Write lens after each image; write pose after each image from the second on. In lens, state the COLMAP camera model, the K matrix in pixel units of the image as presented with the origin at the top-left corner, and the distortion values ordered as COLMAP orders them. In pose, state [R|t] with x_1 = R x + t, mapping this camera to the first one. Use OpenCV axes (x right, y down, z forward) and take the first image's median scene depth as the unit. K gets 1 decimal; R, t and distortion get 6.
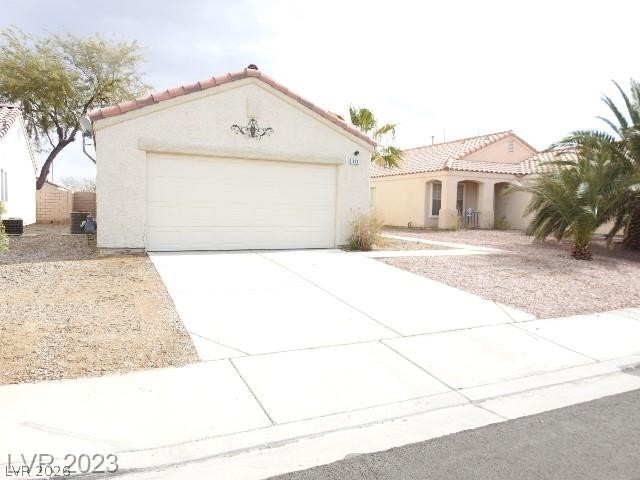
lens RADIAL K [[451.8, 0, 320.0], [0, 451.8, 240.0], [0, 0, 1]] dist [0.005077, 0.005758]
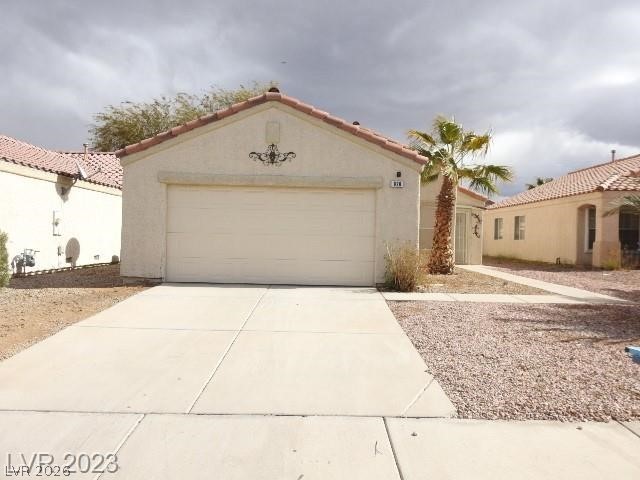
lens RADIAL K [[451.8, 0, 320.0], [0, 451.8, 240.0], [0, 0, 1]] dist [0.005077, 0.005758]
pose [[0.909230, -0.001889, -0.416290, 0.322015], [-0.028951, 0.997282, -0.067758, -0.008898], [0.415286, 0.073659, 0.906704, 0.200582]]
